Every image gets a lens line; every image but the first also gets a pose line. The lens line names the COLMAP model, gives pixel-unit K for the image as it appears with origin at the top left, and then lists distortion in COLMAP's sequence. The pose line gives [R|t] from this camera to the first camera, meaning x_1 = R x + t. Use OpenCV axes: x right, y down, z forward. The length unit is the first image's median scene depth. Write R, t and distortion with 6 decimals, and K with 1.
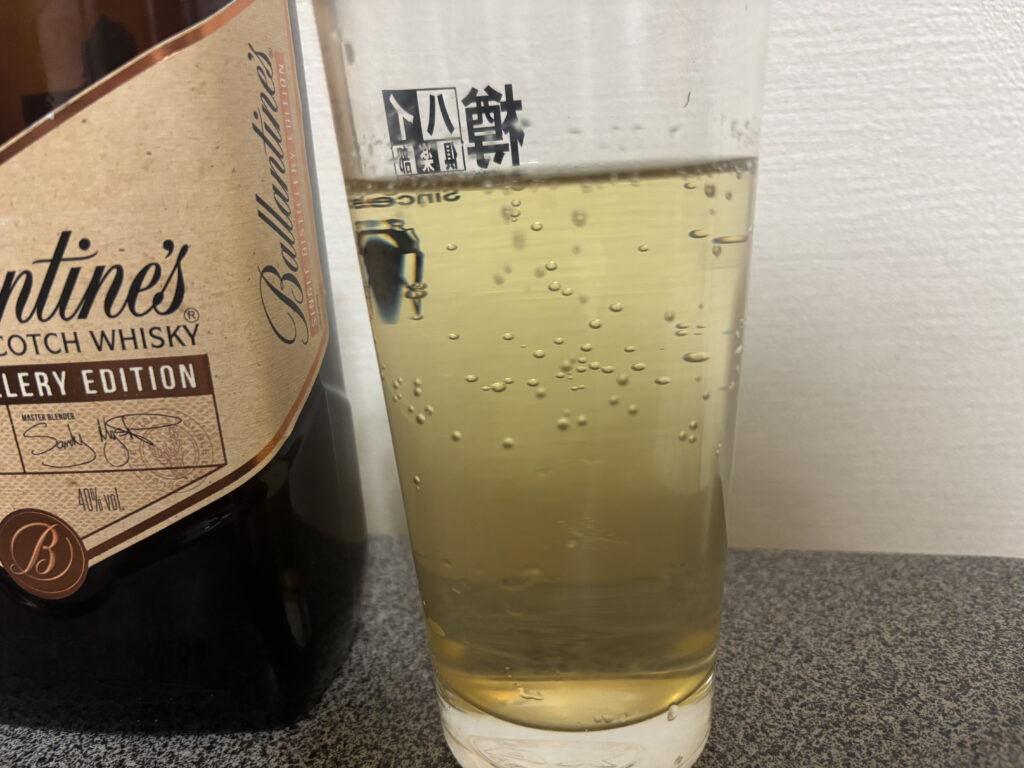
lens RADIAL K [[818.0, 0, 517.7], [0, 818.0, 406.8], [0, 0, 1]] dist [-0.019731, -0.039217]
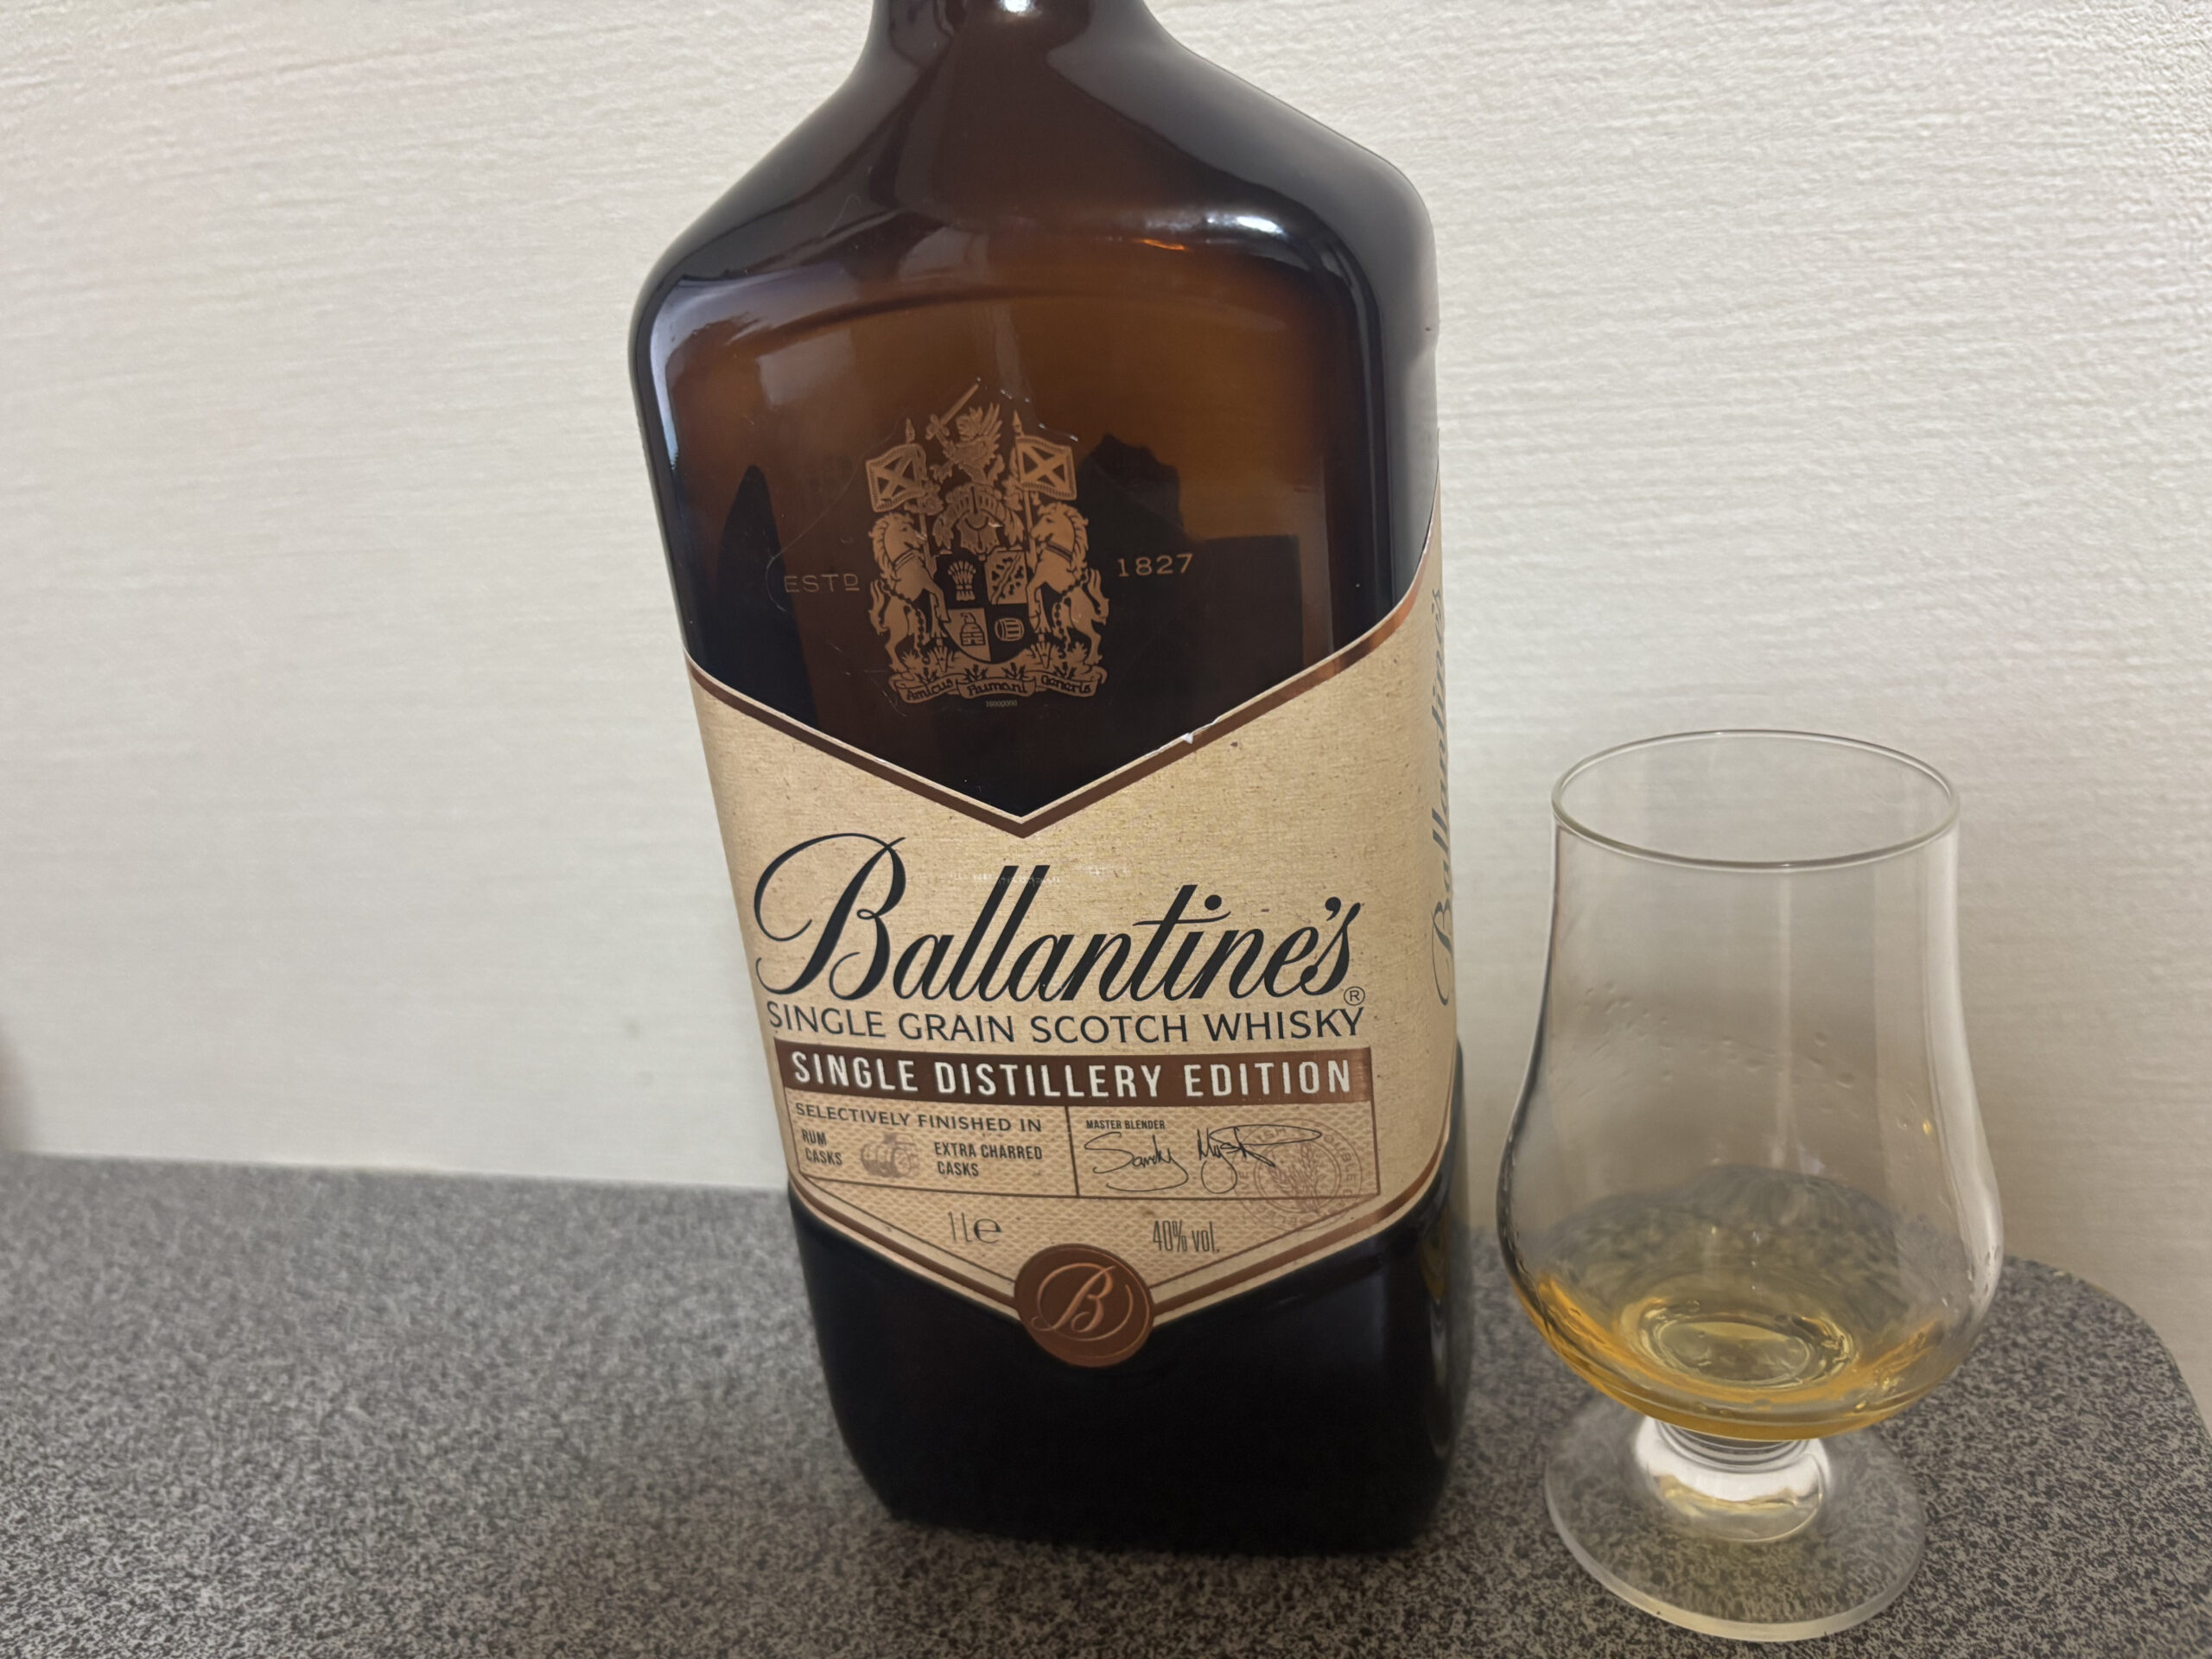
lens RADIAL K [[1767.0, 0, 1126.0], [0, 1767.0, 883.2], [0, 0, 1]] dist [-0.019731, -0.039217]
pose [[0.997925, -0.021854, -0.060561, 0.042575], [0.027548, 0.995111, 0.094841, -0.286757], [0.058192, -0.096313, 0.993649, -0.423295]]
